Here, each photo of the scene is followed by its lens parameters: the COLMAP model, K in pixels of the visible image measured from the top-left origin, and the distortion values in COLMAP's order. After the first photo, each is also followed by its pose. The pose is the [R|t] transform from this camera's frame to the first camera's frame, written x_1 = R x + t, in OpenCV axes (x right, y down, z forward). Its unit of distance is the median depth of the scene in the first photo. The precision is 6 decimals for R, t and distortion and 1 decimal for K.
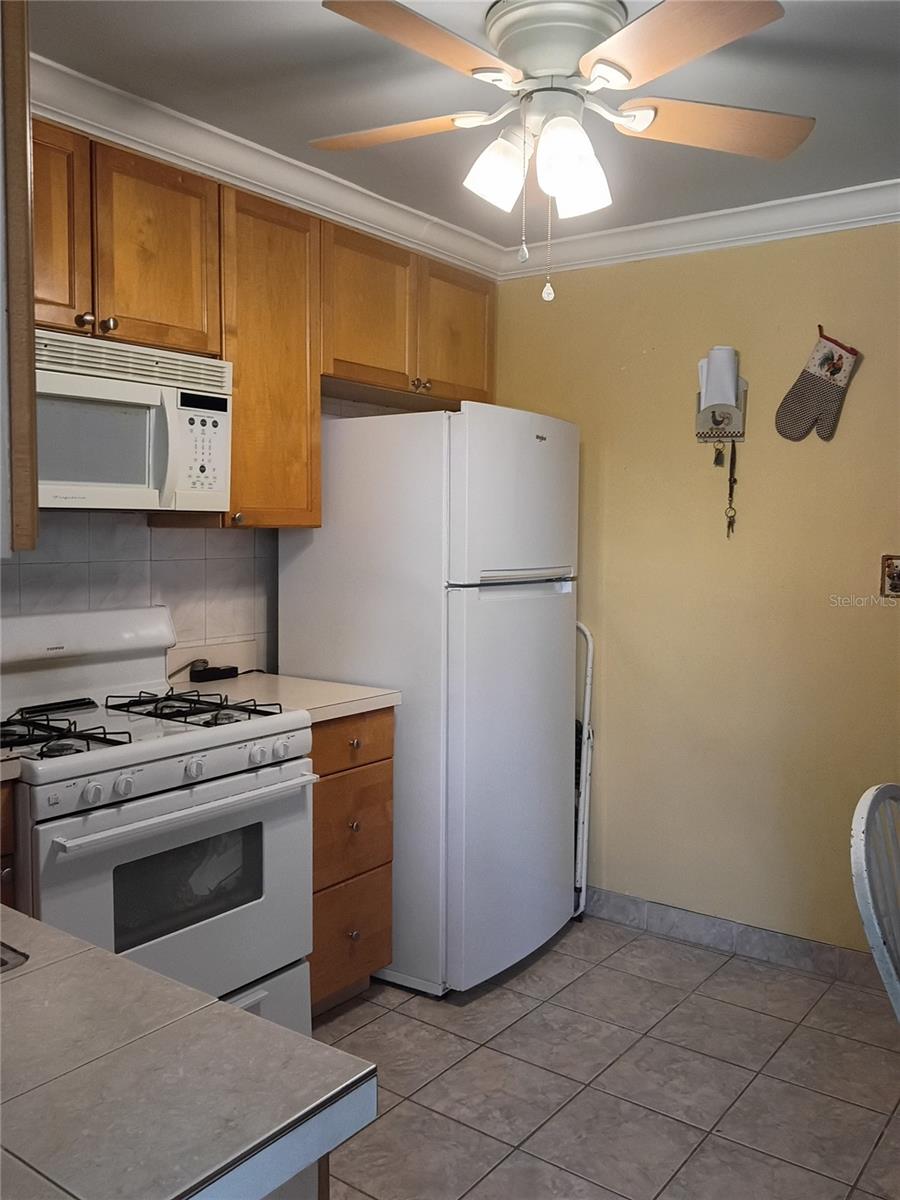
lens RADIAL K [[988.7, 0, 452.0], [0, 988.7, 597.7], [0, 0, 1]] dist [0.037368, -0.085613]
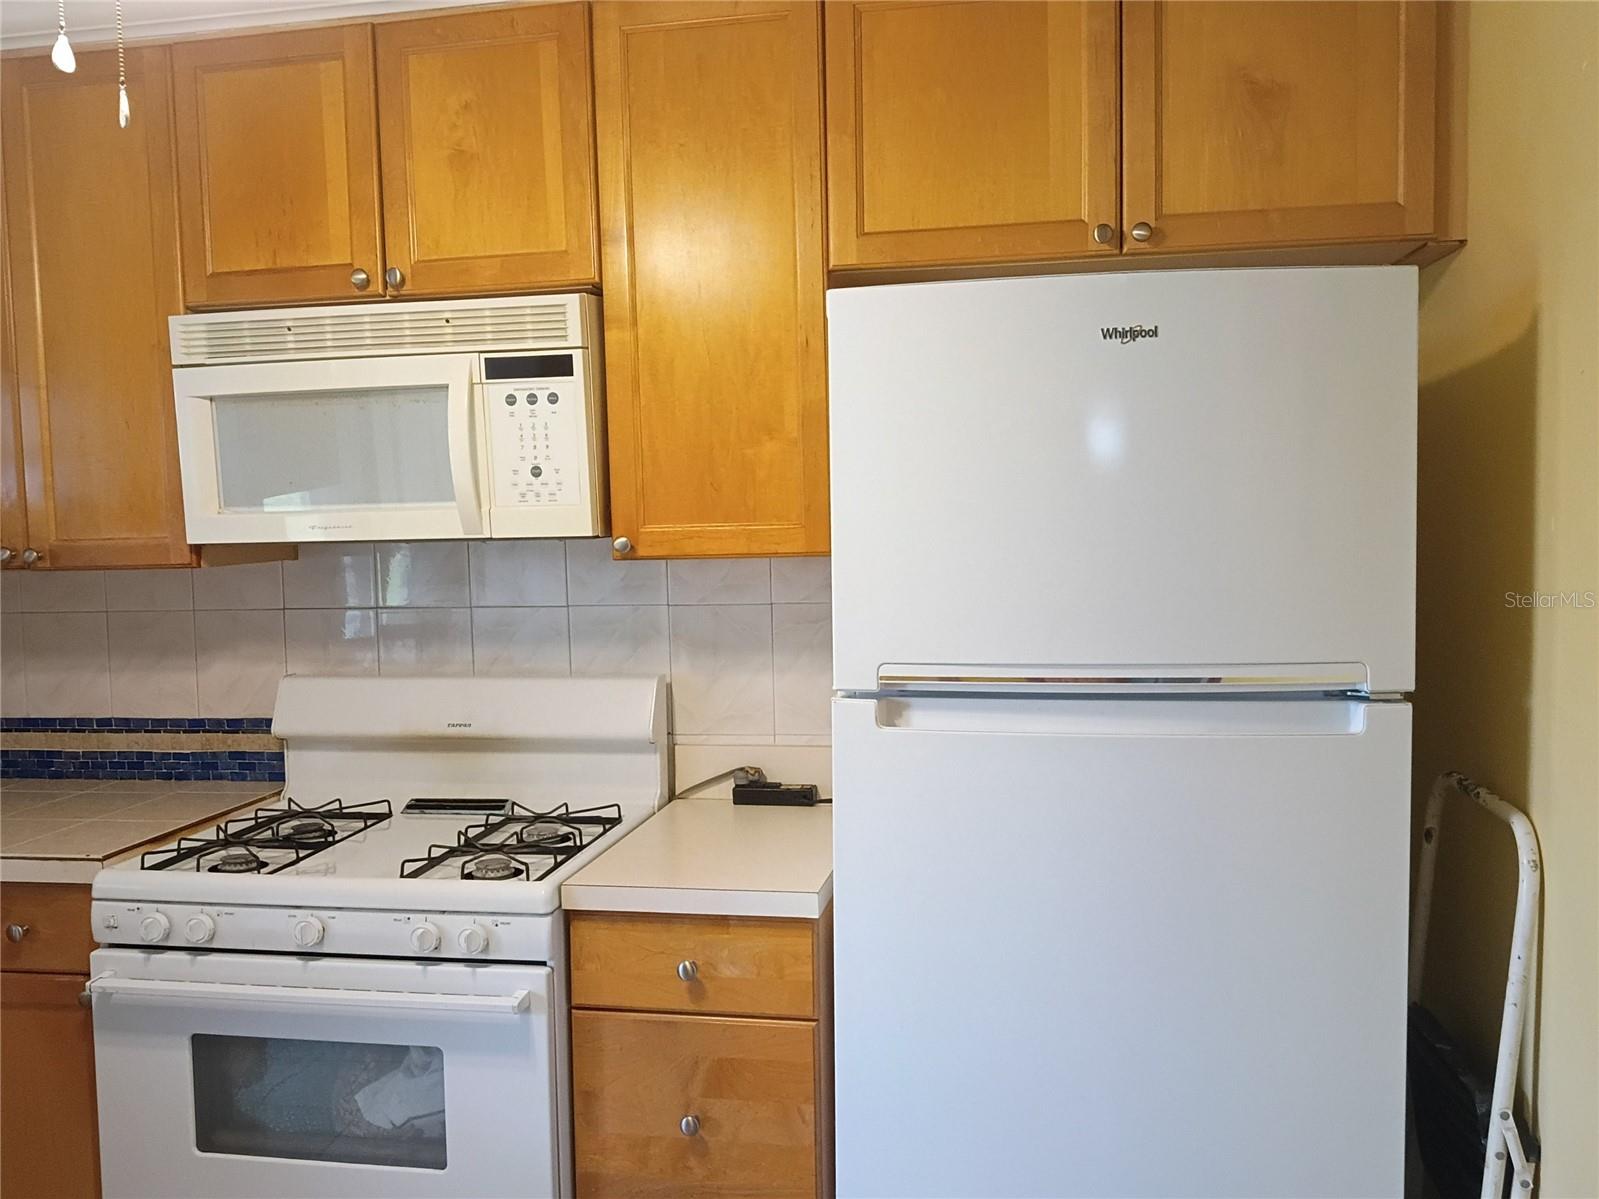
lens RADIAL K [[1421.8, 0, 797.2], [0, 1421.8, 602.1], [0, 0, 1]] dist [0.046654, -0.086019]
pose [[0.431526, 0.045059, -0.900975, 0.652550], [-0.036002, 0.998816, 0.032709, -0.082969], [0.901382, 0.018322, 0.432637, 0.764554]]
